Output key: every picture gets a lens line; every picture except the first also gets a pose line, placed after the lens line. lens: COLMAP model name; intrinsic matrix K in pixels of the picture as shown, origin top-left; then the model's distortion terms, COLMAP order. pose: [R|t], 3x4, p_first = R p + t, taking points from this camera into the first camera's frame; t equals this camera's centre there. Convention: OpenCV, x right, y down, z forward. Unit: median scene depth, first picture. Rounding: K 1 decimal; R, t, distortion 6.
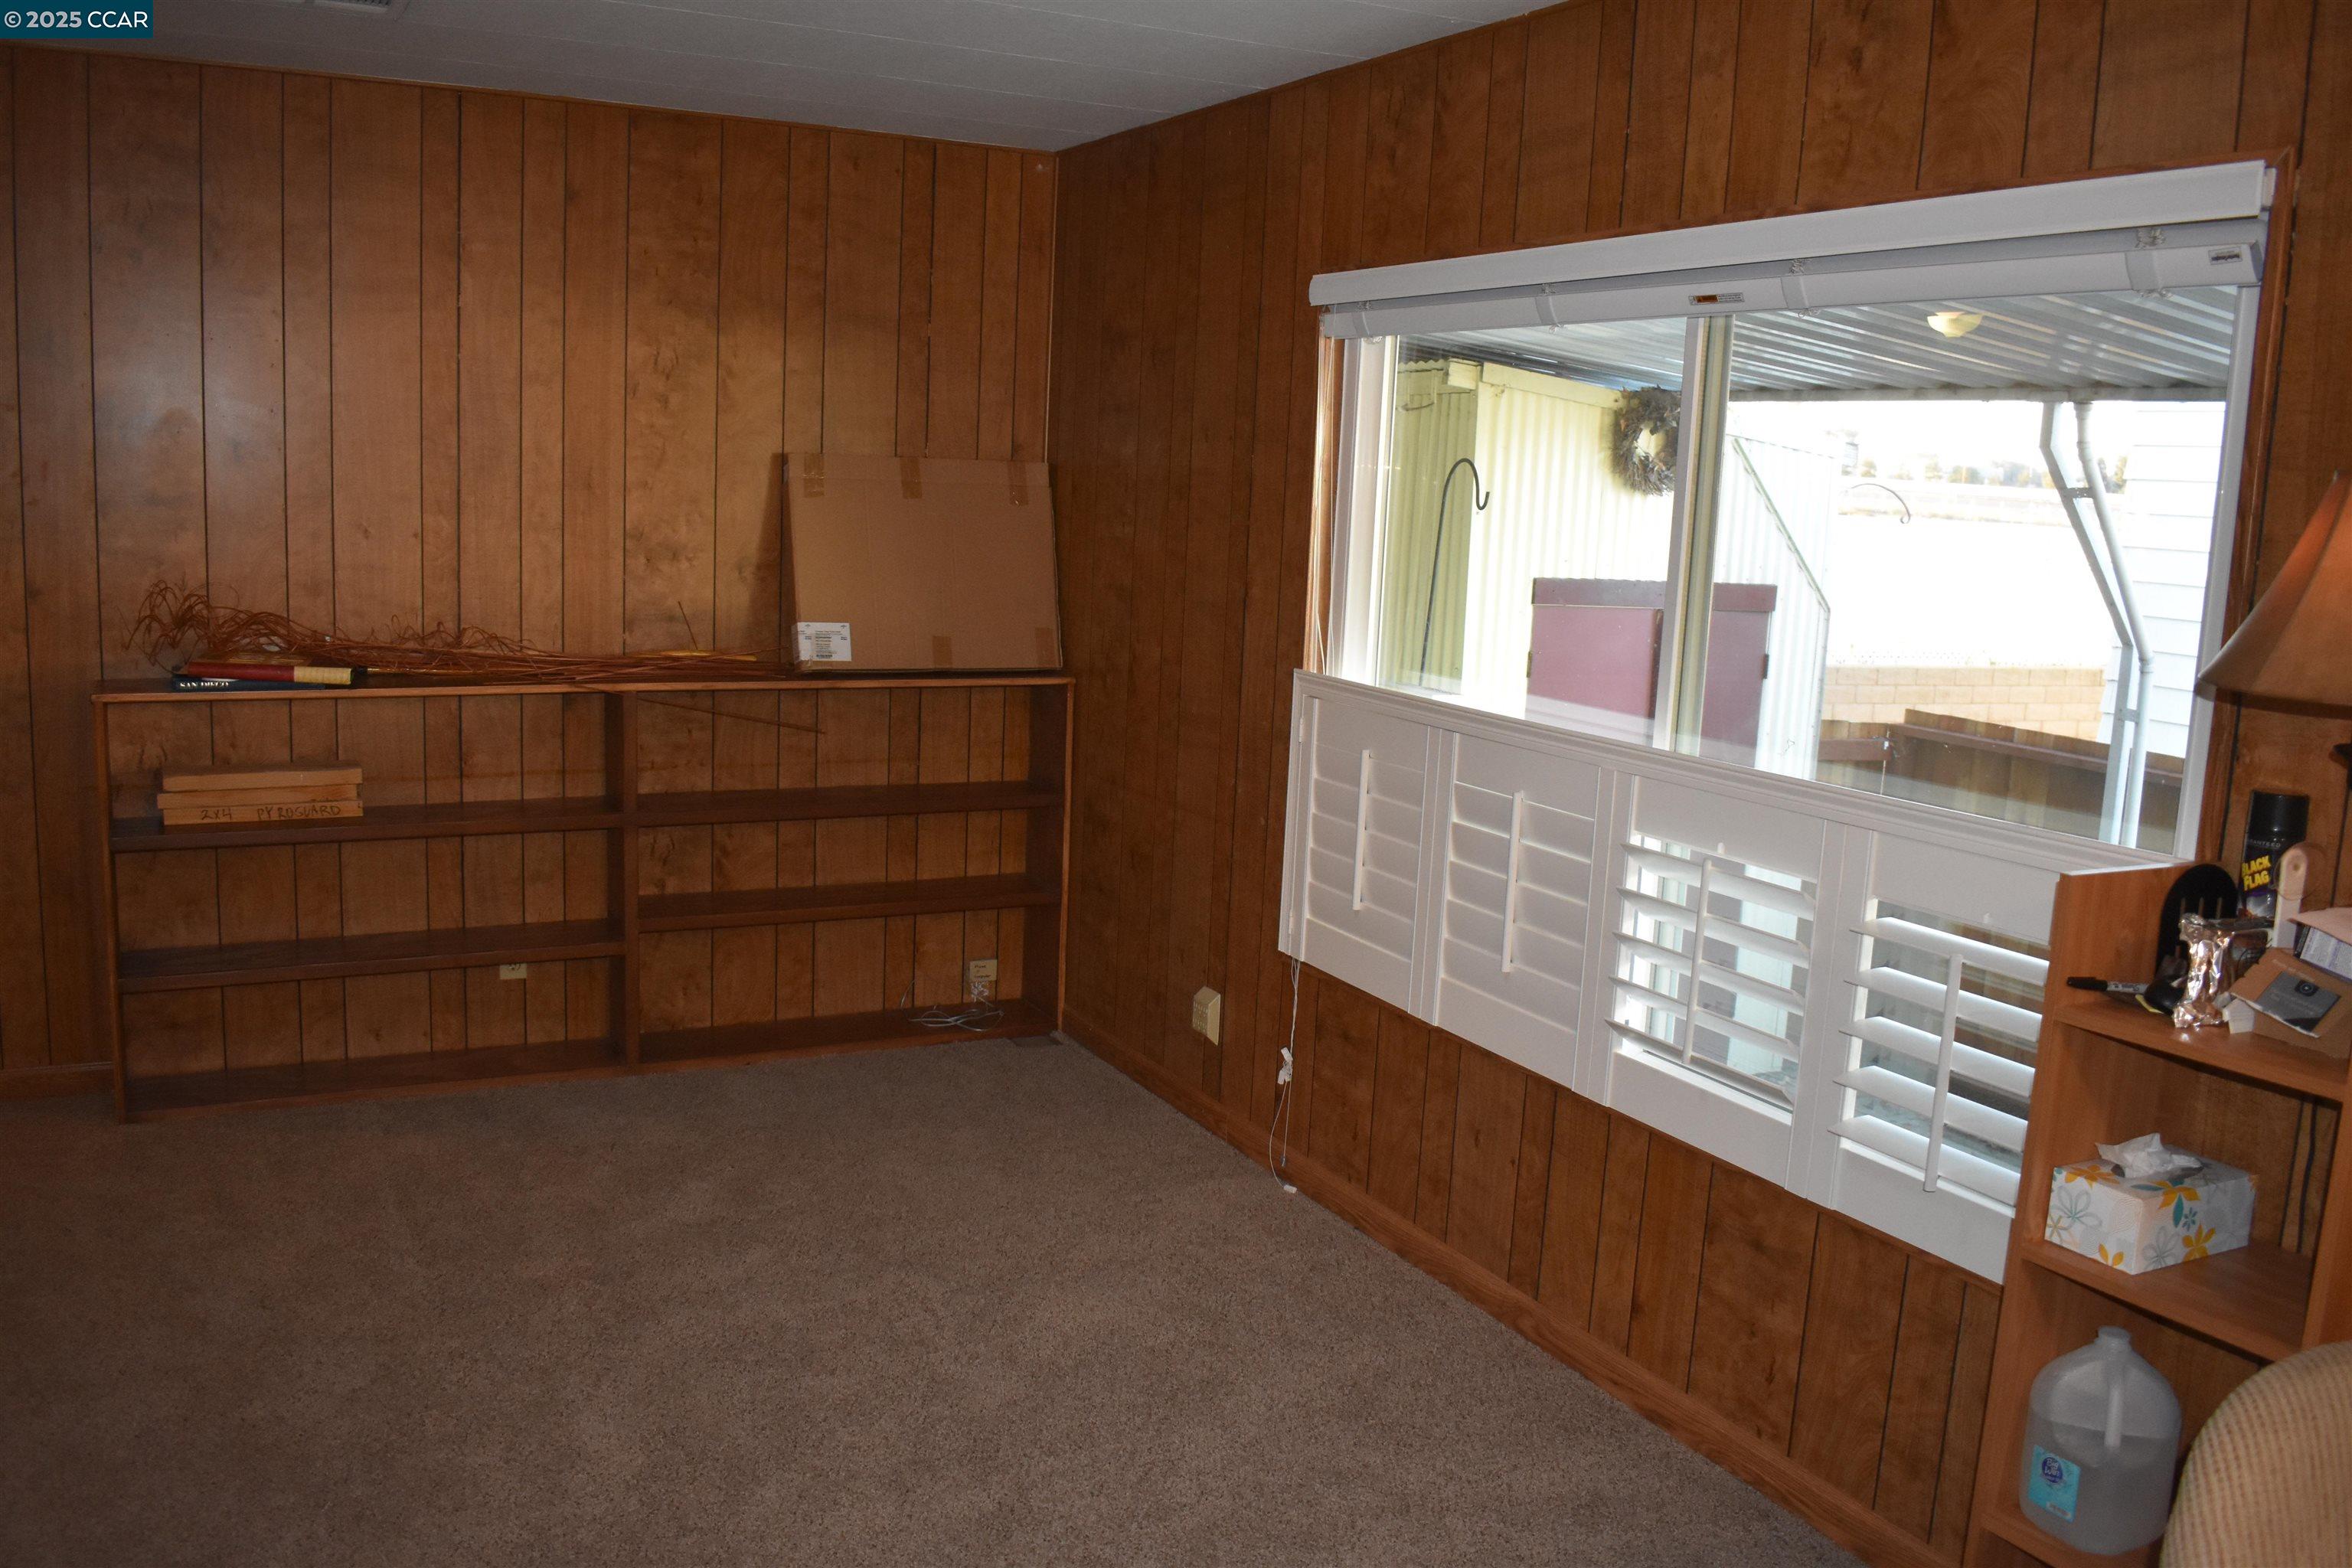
lens RADIAL K [[1909.7, 0, 1173.0], [0, 1909.7, 764.2], [0, 0, 1]] dist [-0.090748, 0.012506]
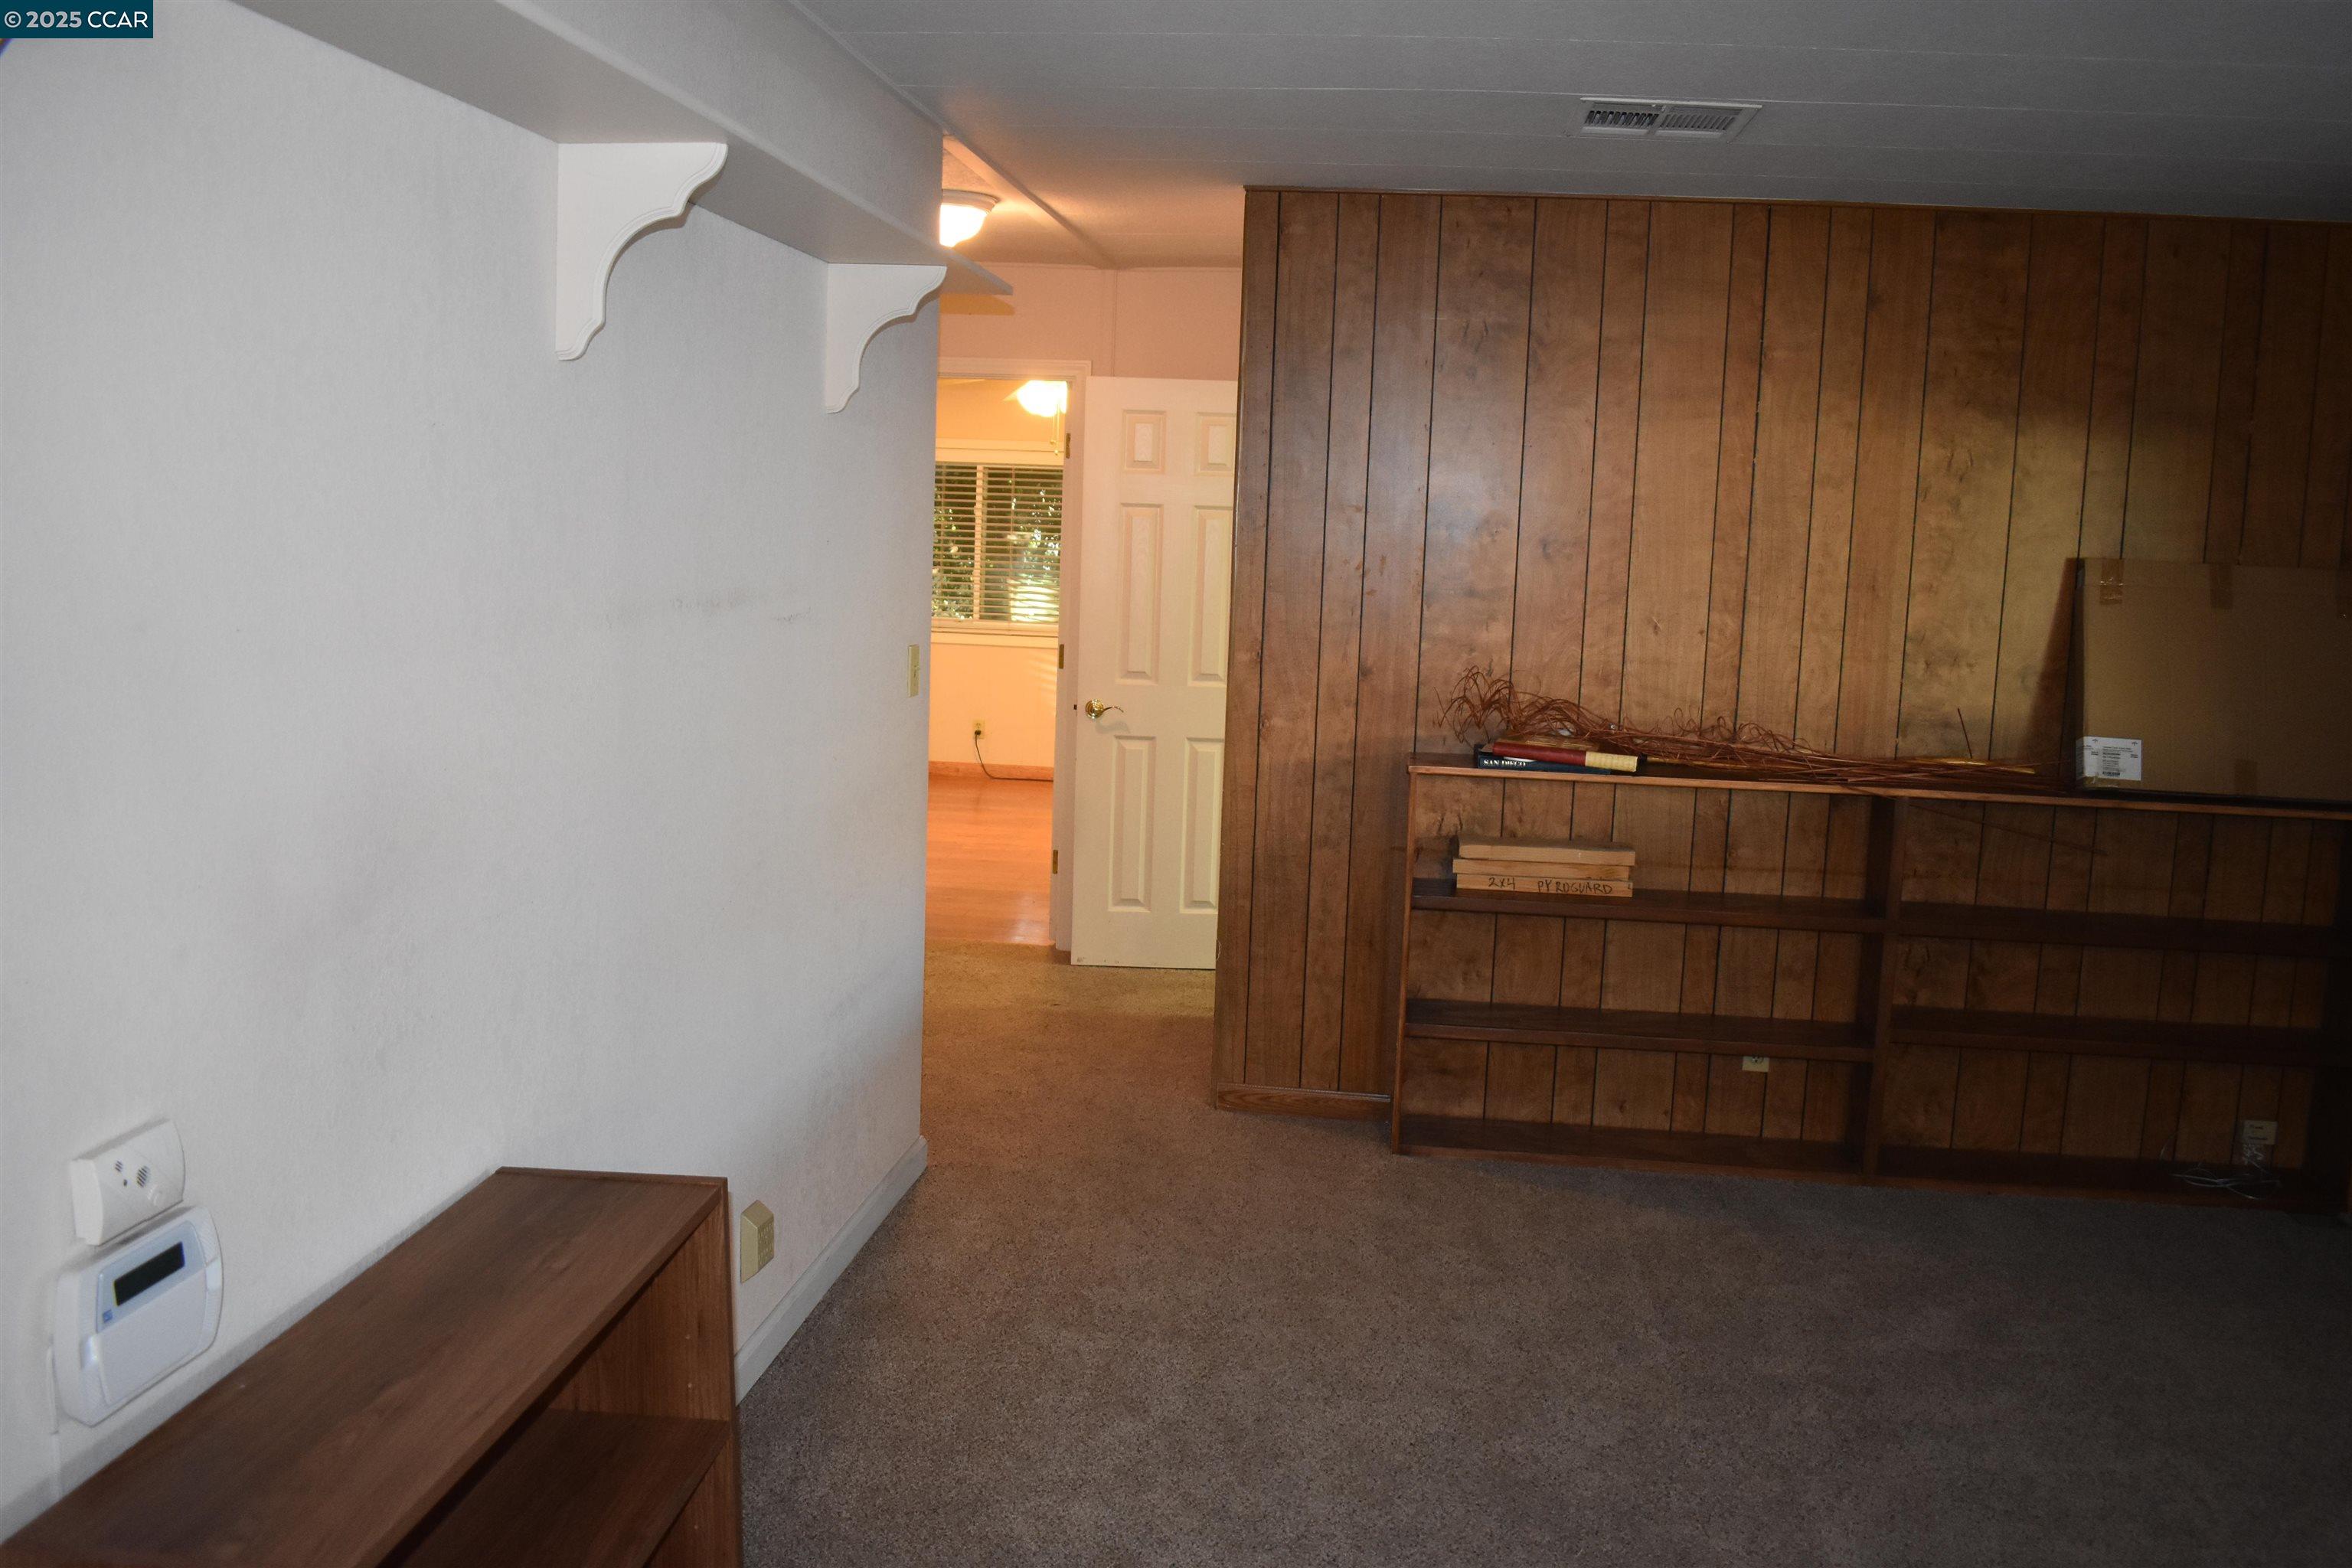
lens RADIAL K [[1909.7, 0, 1181.9], [0, 1909.7, 770.9], [0, 0, 1]] dist [-0.090748, 0.012506]
pose [[0.822161, 0.062000, -0.565869, -0.041960], [-0.087866, 0.995960, -0.018539, -0.000860], [0.562433, 0.064963, 0.824287, -0.019826]]
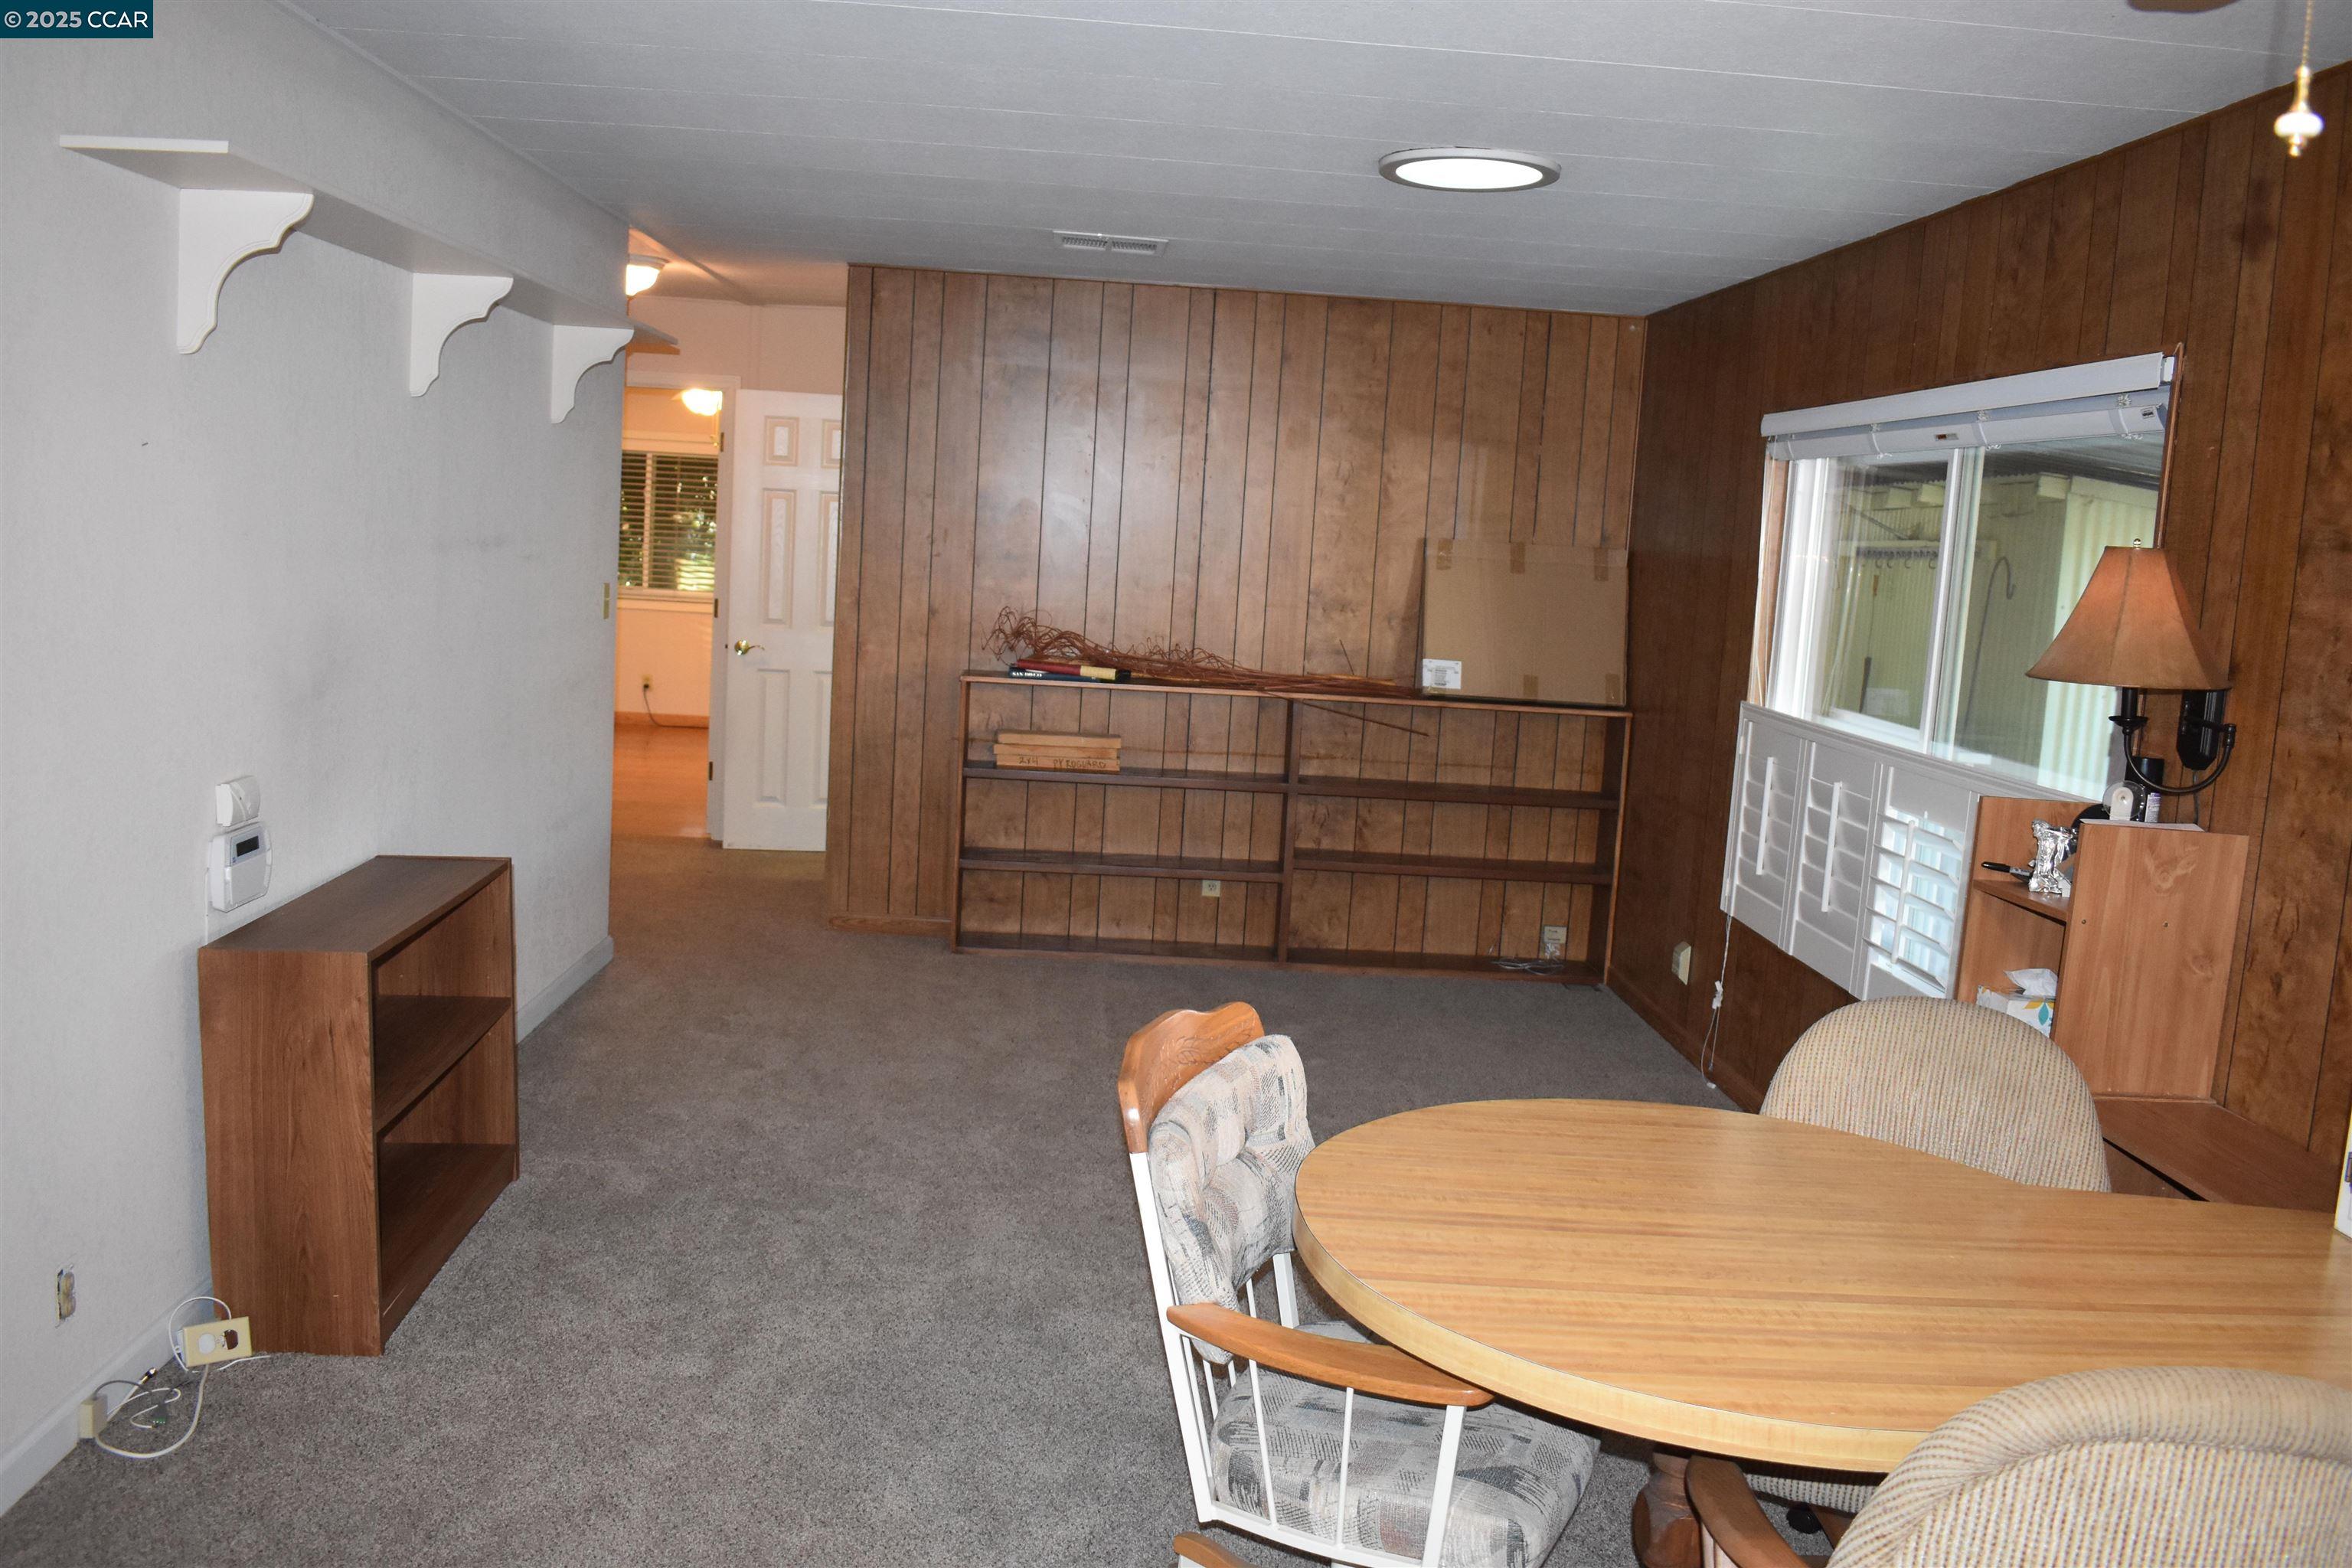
lens RADIAL K [[1909.7, 0, 1176.3], [0, 1909.7, 768.1], [0, 0, 1]] dist [-0.090748, 0.012506]
pose [[0.905018, 0.065052, -0.420369, 0.247964], [-0.085615, 0.995870, -0.030210, 0.067255], [0.416668, 0.063330, 0.906850, -0.358777]]
